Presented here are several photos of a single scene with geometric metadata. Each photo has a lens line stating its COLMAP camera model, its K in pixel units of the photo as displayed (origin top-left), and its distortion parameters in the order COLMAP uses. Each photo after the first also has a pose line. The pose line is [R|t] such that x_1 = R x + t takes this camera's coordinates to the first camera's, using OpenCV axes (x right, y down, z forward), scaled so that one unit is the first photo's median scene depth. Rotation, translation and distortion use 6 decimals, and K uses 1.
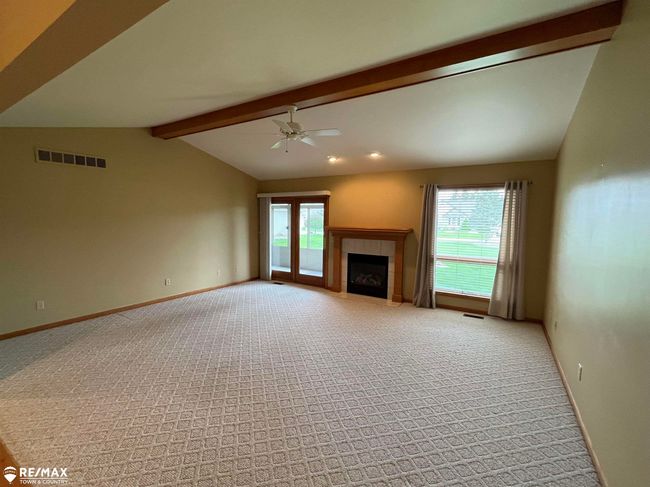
lens RADIAL K [[290.6, 0, 320.6], [0, 290.6, 244.8], [0, 0, 1]] dist [-0.003145, -0.000165]
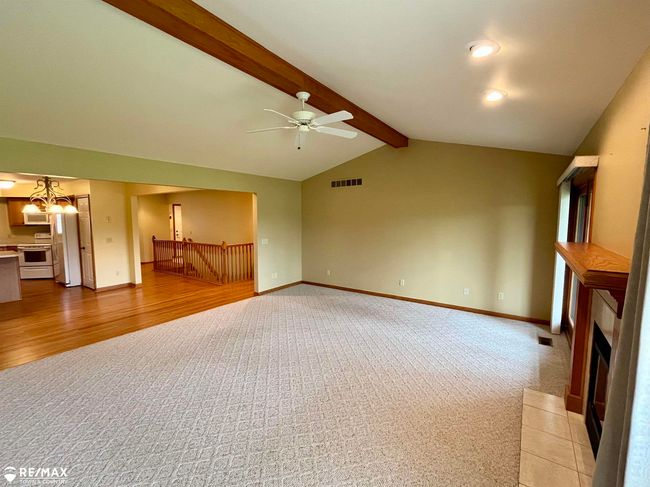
lens RADIAL K [[290.6, 0, 326.7], [0, 290.6, 244.3], [0, 0, 1]] dist [-0.003145, -0.000165]
pose [[-0.050816, 0.077310, -0.995711, 0.497856], [-0.099950, 0.991600, 0.082092, -0.064193], [0.993694, 0.103693, -0.042662, 0.708896]]
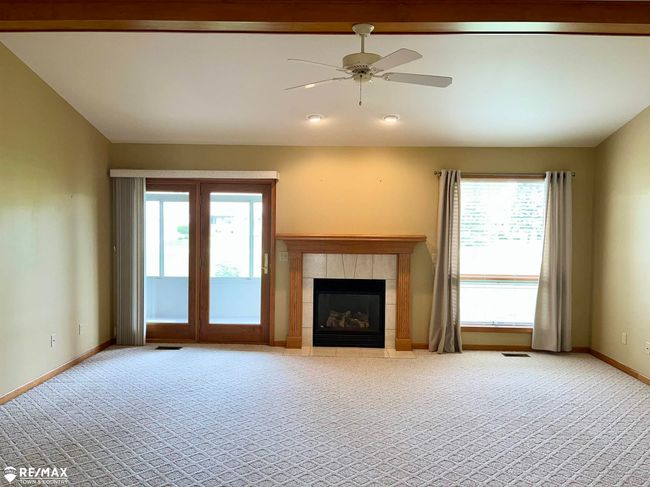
lens RADIAL K [[491.3, 0, 323.6], [0, 491.3, 244.9], [0, 0, 1]] dist [0.051369, 0.001011]
pose [[0.864584, -0.025572, 0.501837, -0.412347], [0.045255, 0.998608, -0.027082, -0.012593], [-0.500446, 0.046125, 0.864538, 0.131907]]
